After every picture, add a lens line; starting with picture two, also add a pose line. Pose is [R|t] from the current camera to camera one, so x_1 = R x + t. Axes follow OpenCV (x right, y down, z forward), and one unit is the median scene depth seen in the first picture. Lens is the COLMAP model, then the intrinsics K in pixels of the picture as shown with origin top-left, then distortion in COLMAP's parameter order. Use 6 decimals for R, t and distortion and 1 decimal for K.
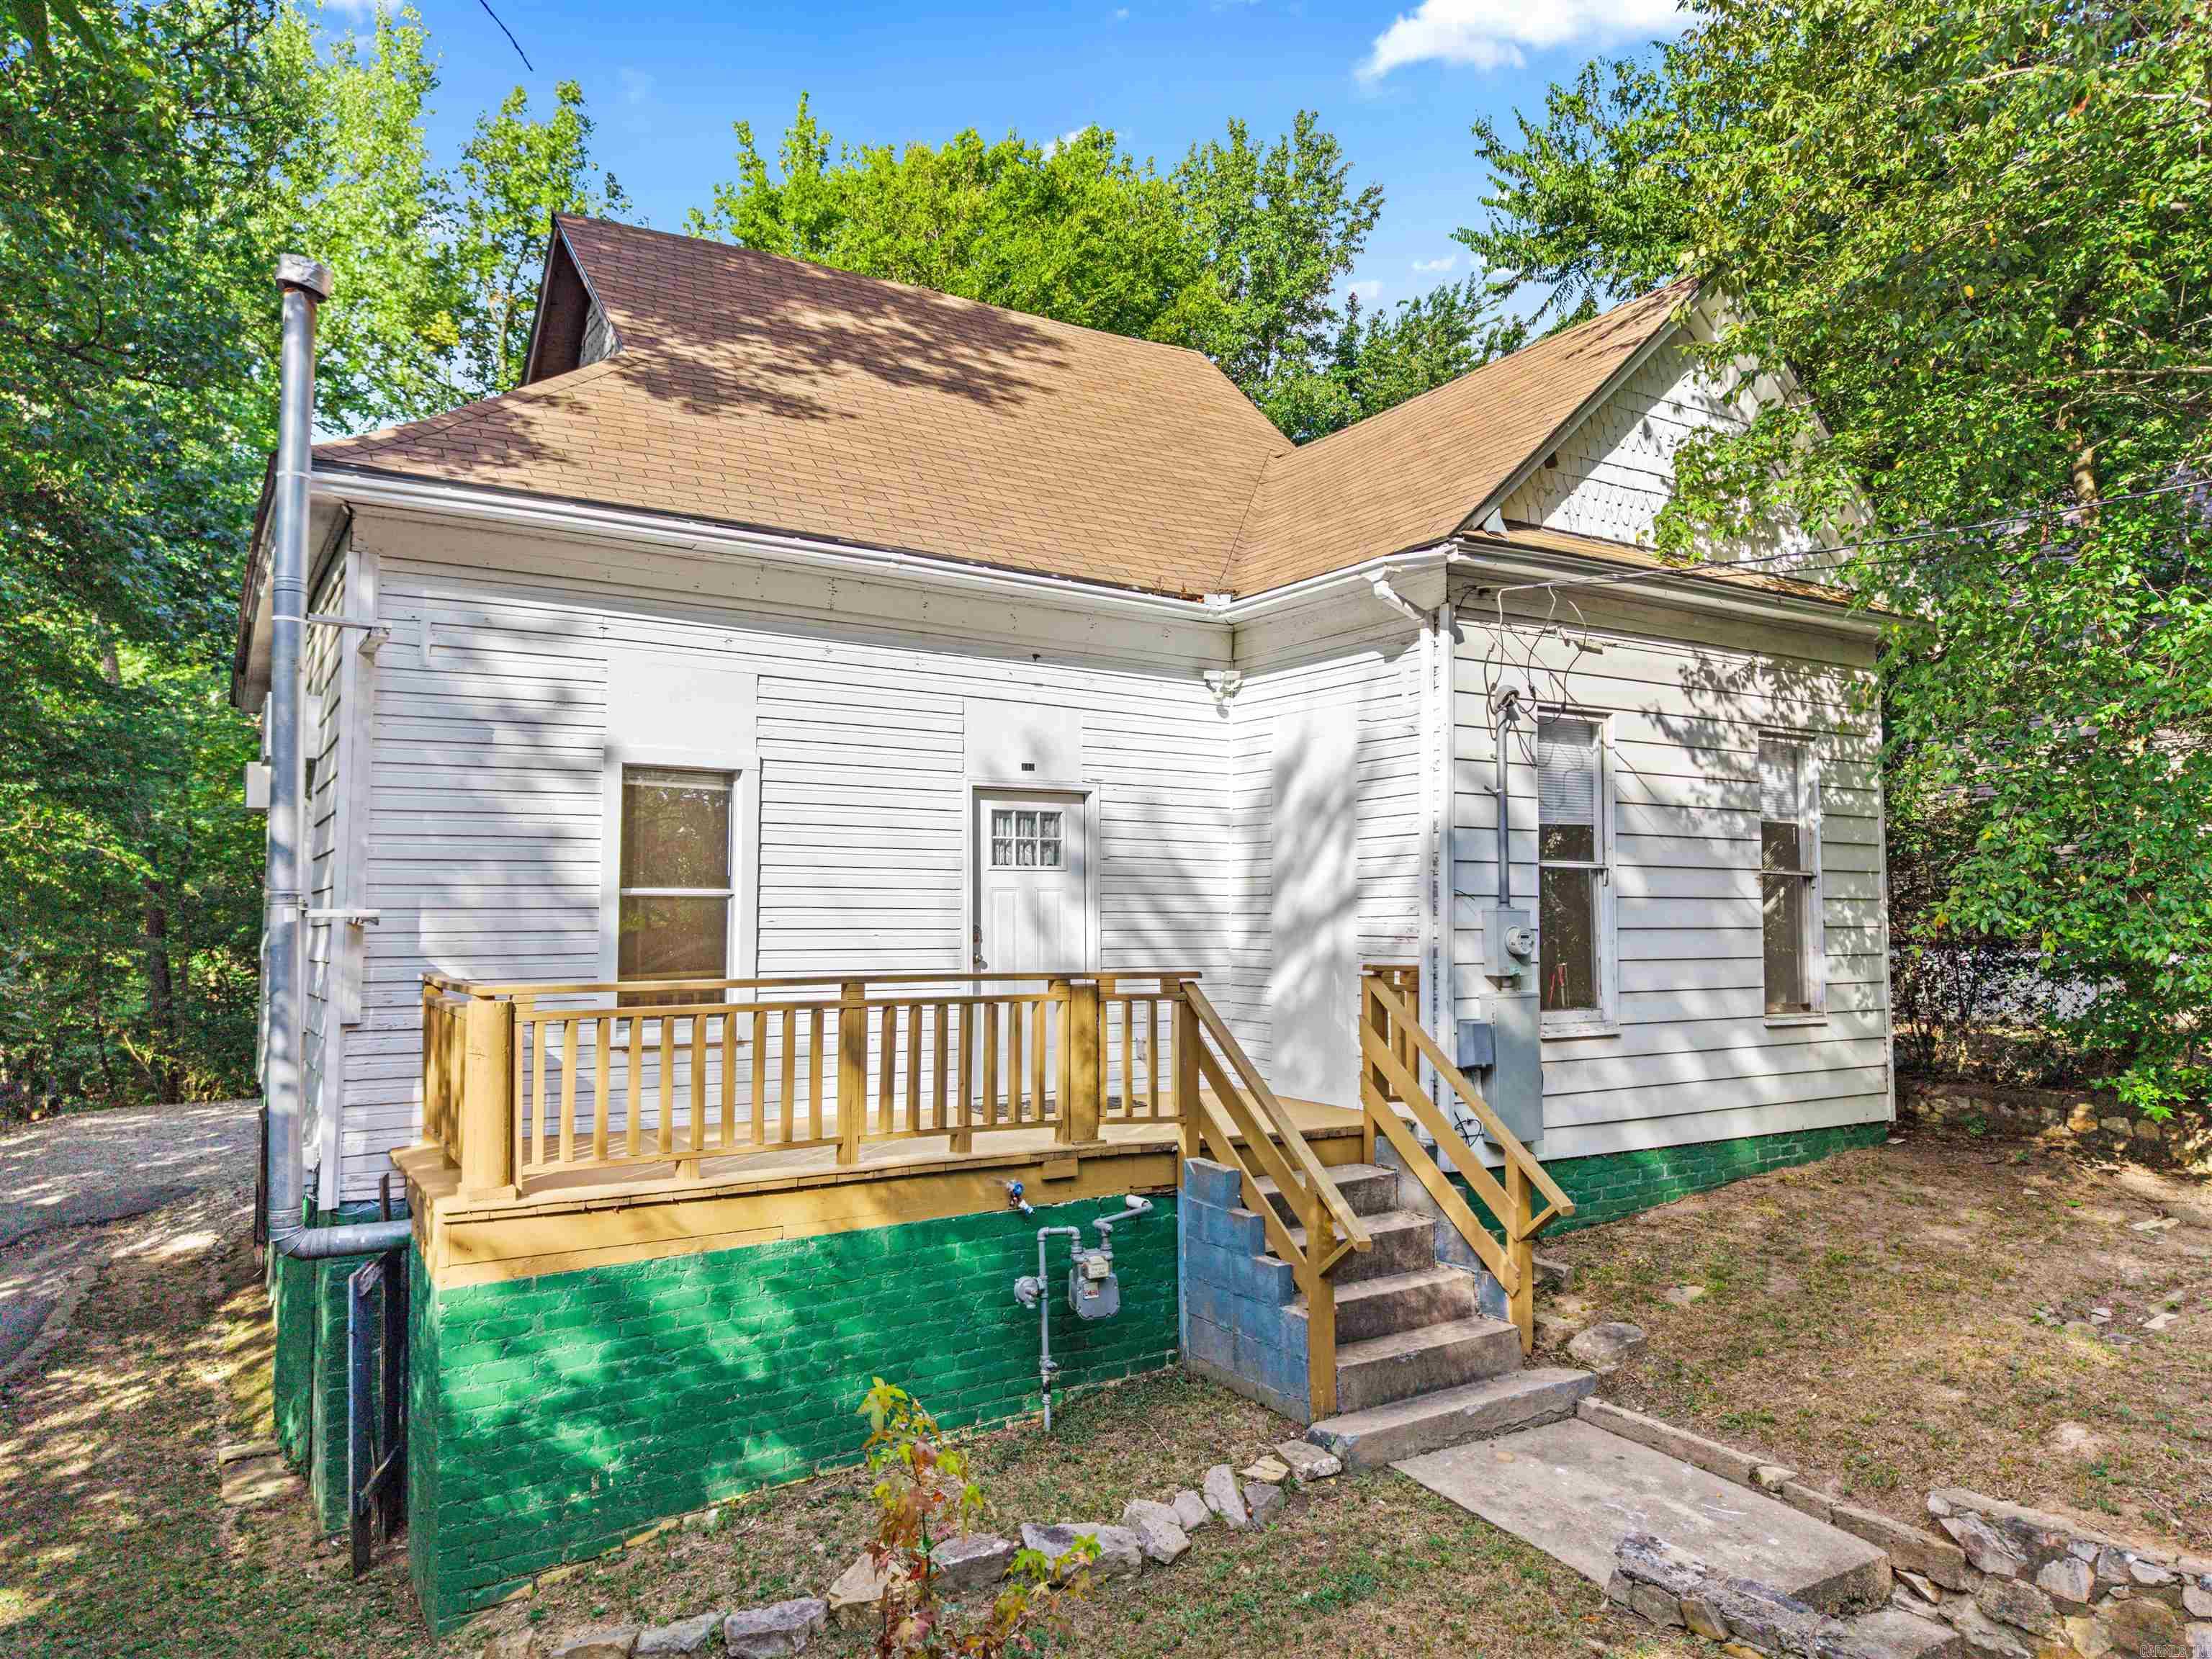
lens RADIAL K [[1457.6, 0, 1087.2], [0, 1457.6, 870.1], [0, 0, 1]] dist [0.022109, -0.018096]
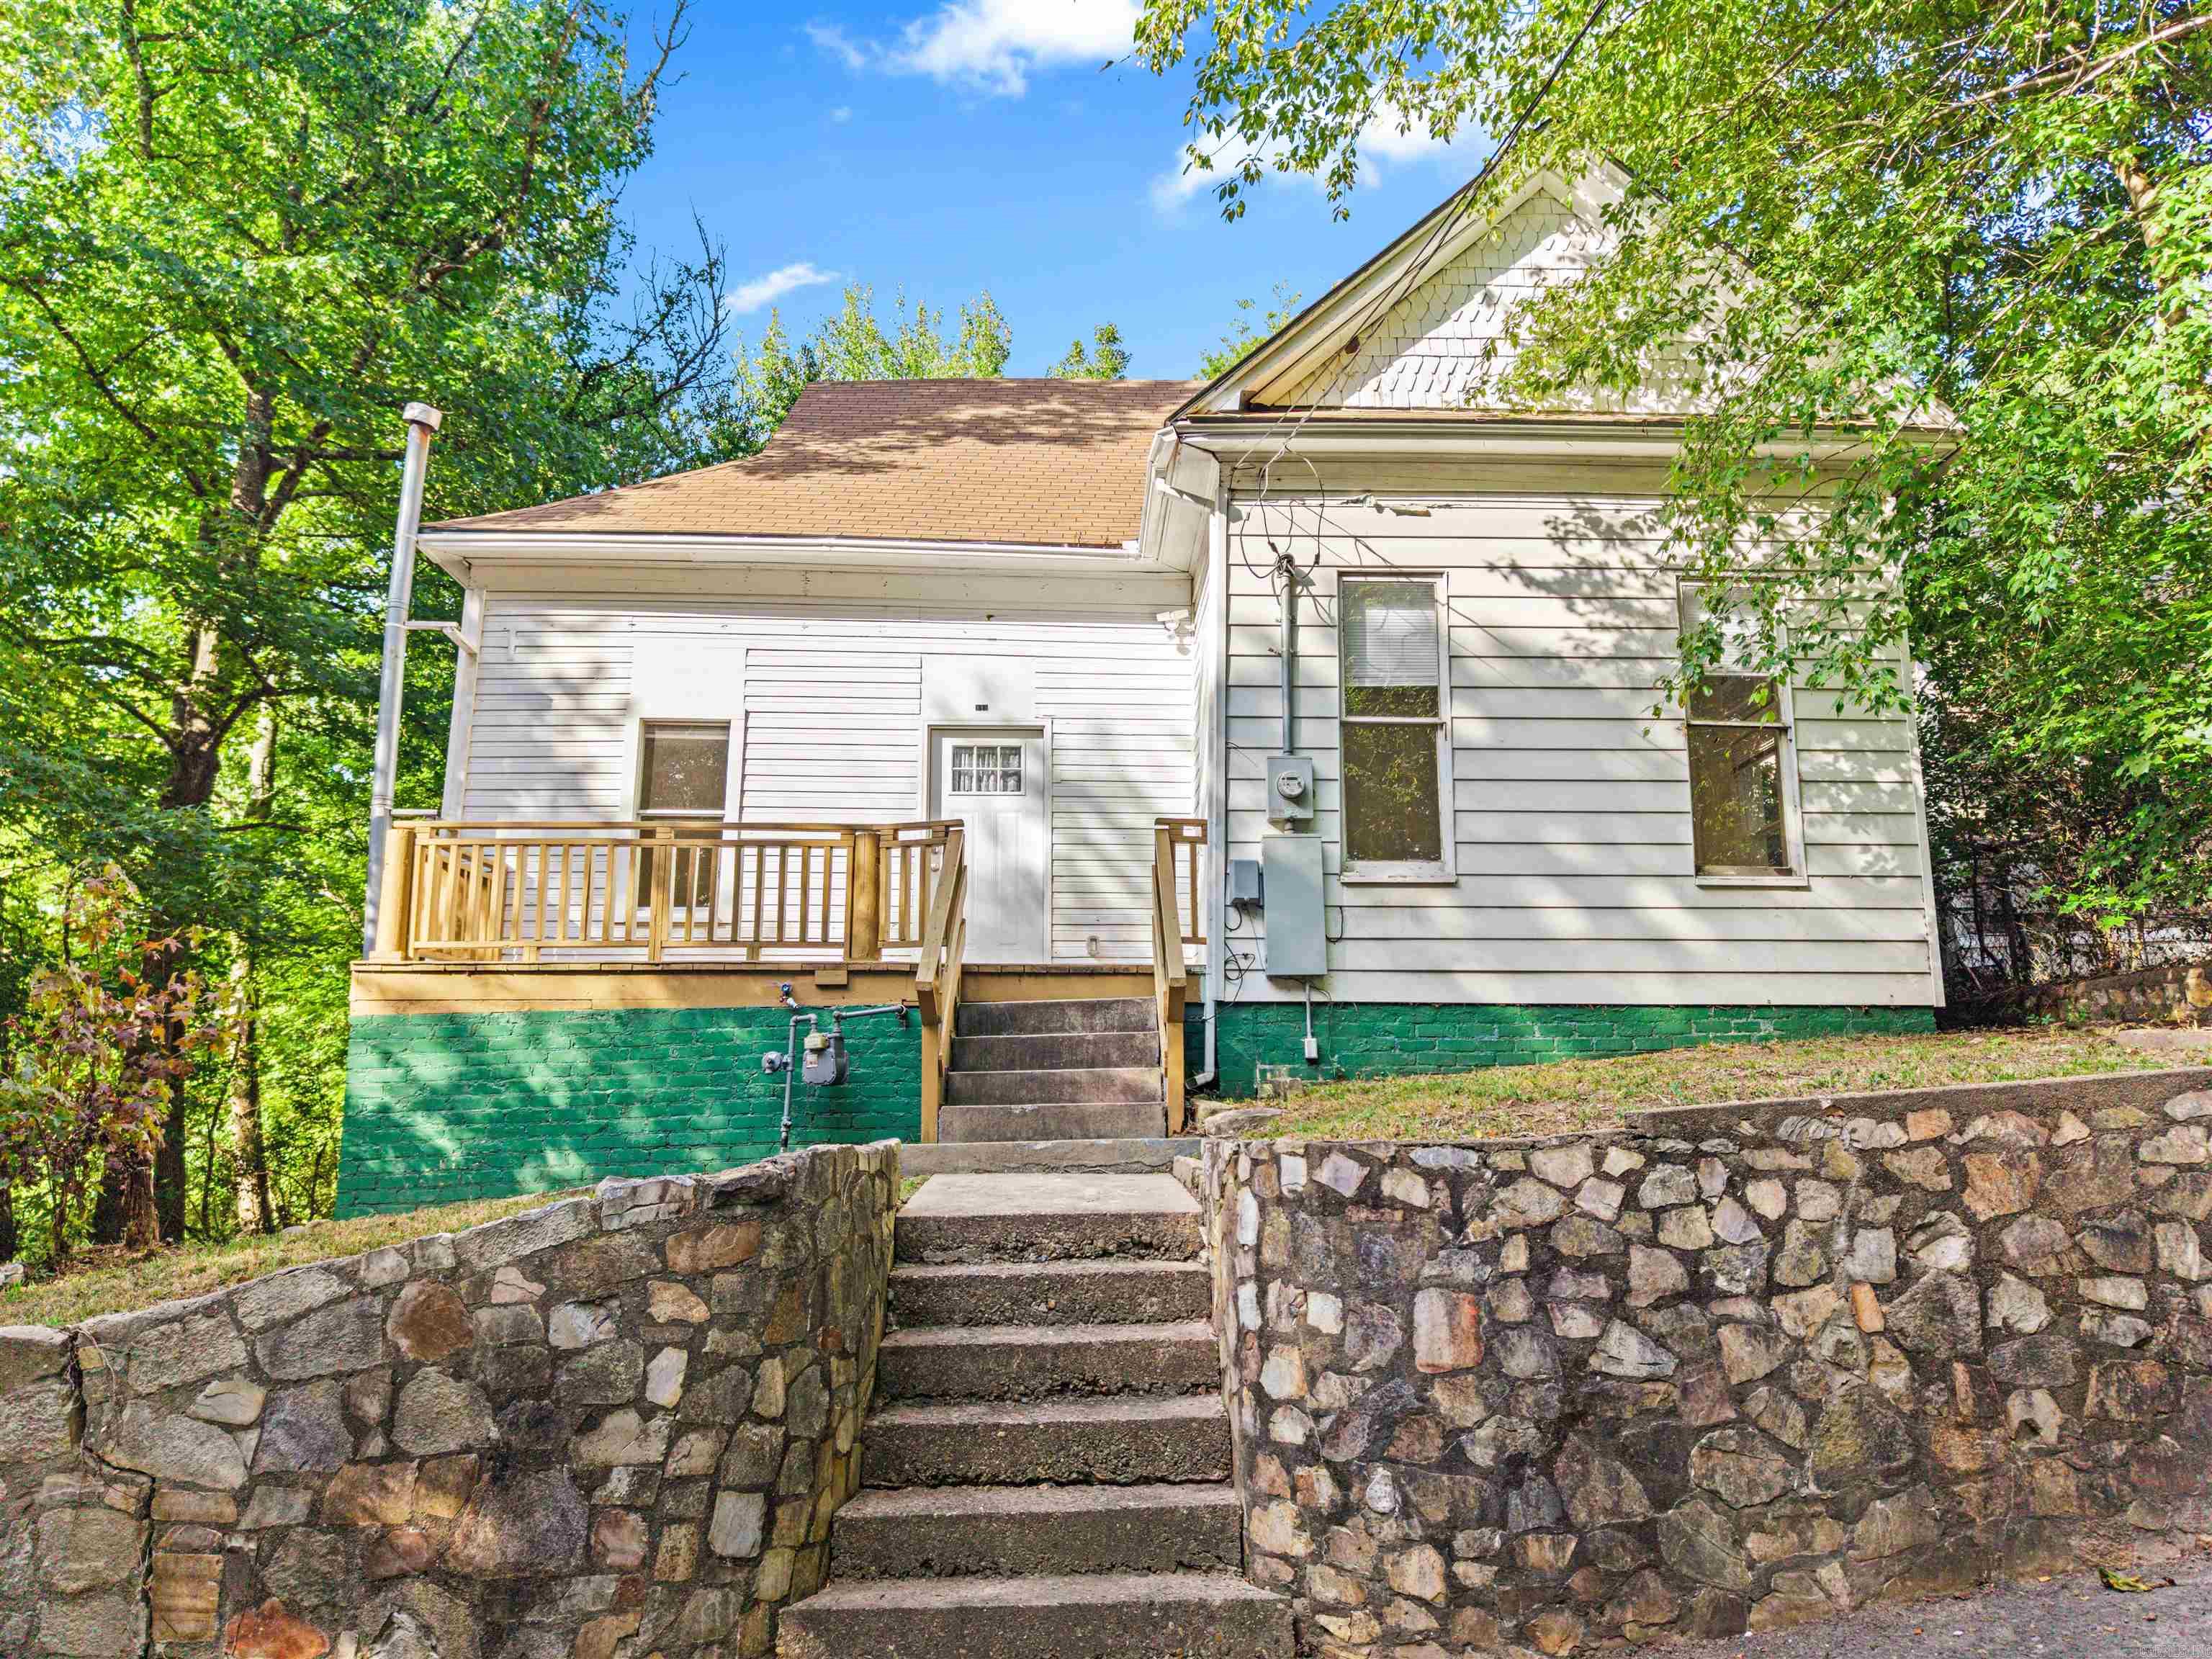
lens RADIAL K [[1457.6, 0, 1109.4], [0, 1457.6, 877.9], [0, 0, 1]] dist [0.022109, -0.018096]
pose [[0.871811, -0.080498, -0.483183, 0.623073], [0.016494, 0.990670, -0.135284, 0.232791], [0.489564, 0.109972, 0.865005, 0.043009]]
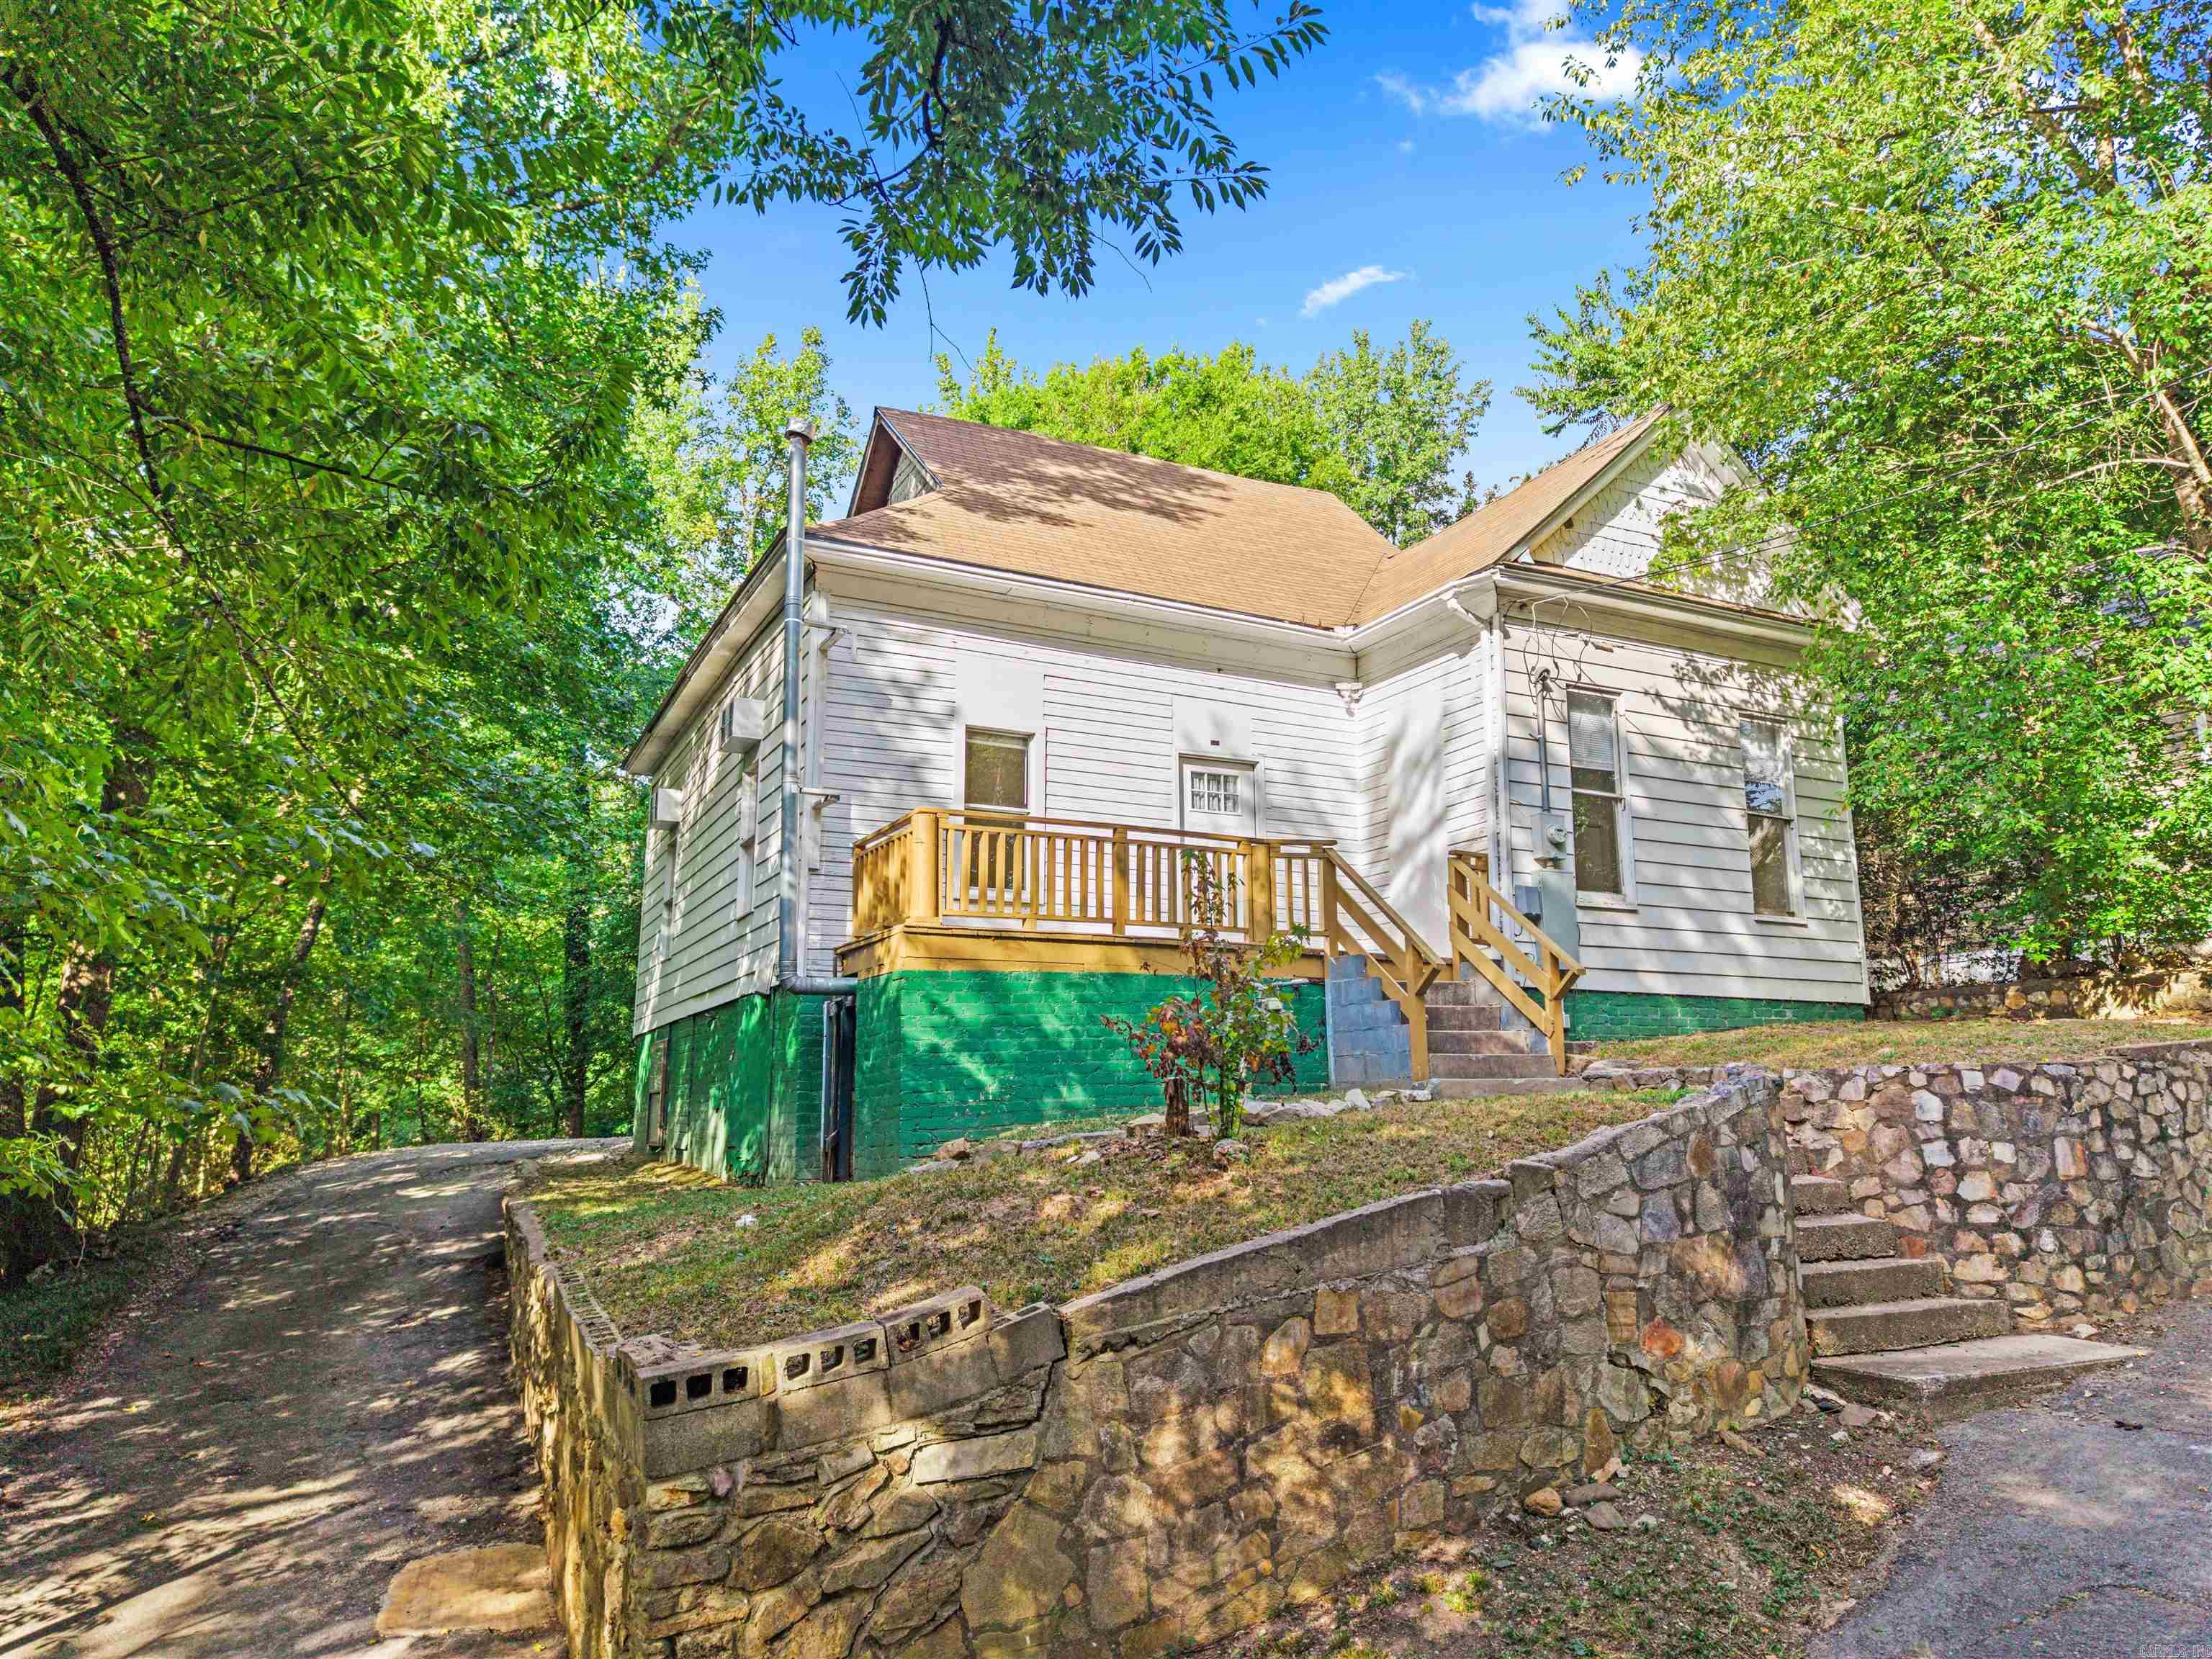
lens RADIAL K [[1457.6, 0, 1082.7], [0, 1457.6, 880.0], [0, 0, 1]] dist [0.022109, -0.018096]
pose [[0.994889, -0.015154, -0.099835, -0.030337], [0.002688, 0.992299, -0.123840, 0.254633], [0.100942, 0.122938, 0.987267, -0.459122]]
